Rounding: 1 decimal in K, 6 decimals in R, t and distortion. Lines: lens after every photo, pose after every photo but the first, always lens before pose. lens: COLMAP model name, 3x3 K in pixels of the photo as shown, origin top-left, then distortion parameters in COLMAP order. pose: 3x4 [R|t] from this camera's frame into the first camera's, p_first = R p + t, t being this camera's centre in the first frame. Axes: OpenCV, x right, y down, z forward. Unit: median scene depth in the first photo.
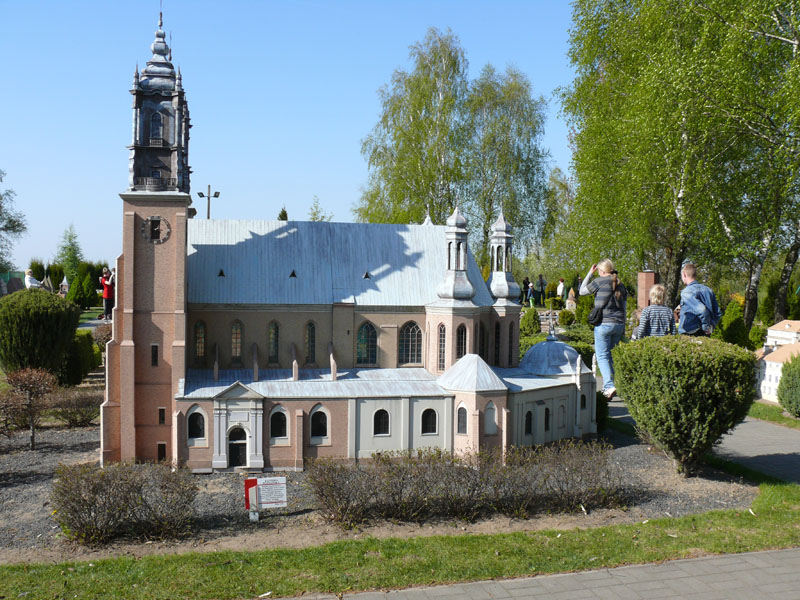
lens RADIAL K [[813.9, 0, 400.0], [0, 813.9, 298.0], [0, 0, 1]] dist [-0.098827, 0.000000]
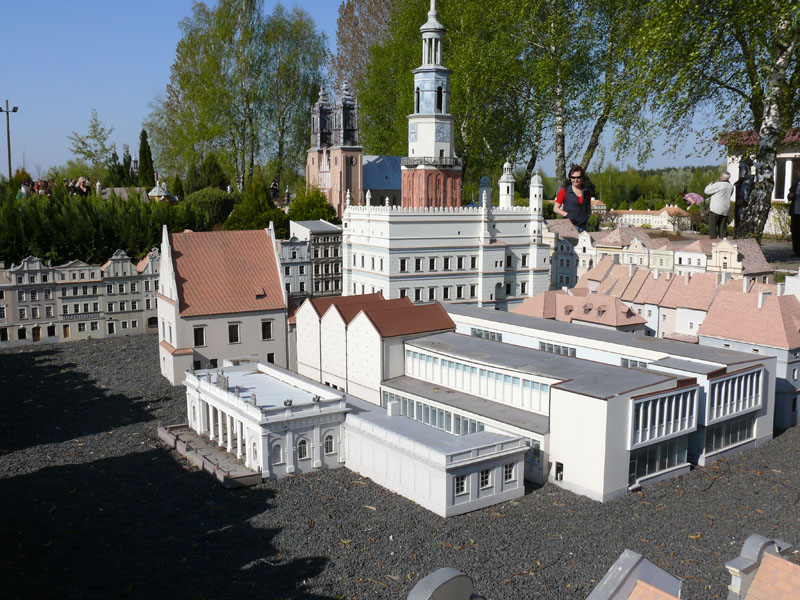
lens RADIAL K [[813.9, 0, 401.8], [0, 813.9, 300.0], [0, 0, 1]] dist [-0.098827, 0.000000]
pose [[0.939567, -0.056356, 0.337696, -1.044768], [0.016898, 0.992790, 0.118666, 0.054905], [-0.341948, -0.105788, 0.933745, -1.535061]]
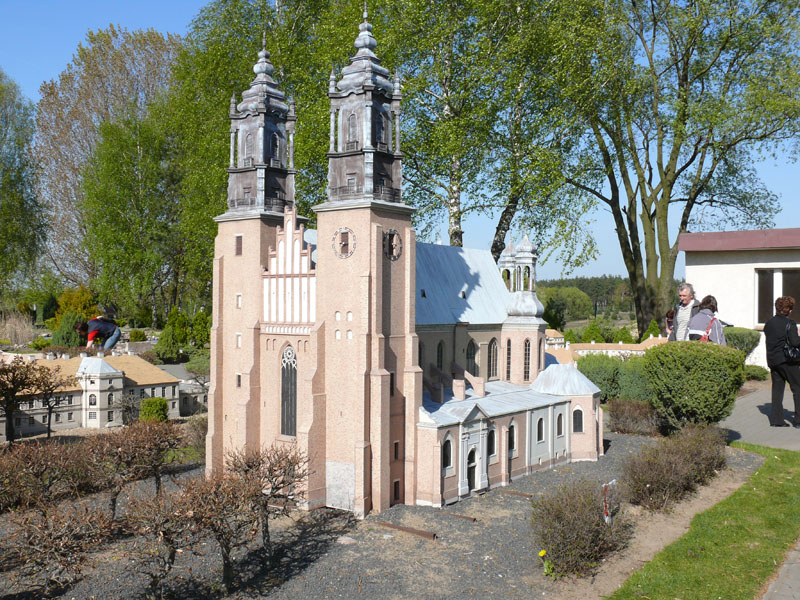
lens RADIAL K [[813.9, 0, 397.6], [0, 813.9, 302.3], [0, 0, 1]] dist [-0.098827, 0.000000]
pose [[0.745115, -0.002670, 0.666931, -0.887566], [0.012882, 0.999863, -0.010389, -0.010039], [-0.666812, 0.016332, 0.745047, 0.310198]]
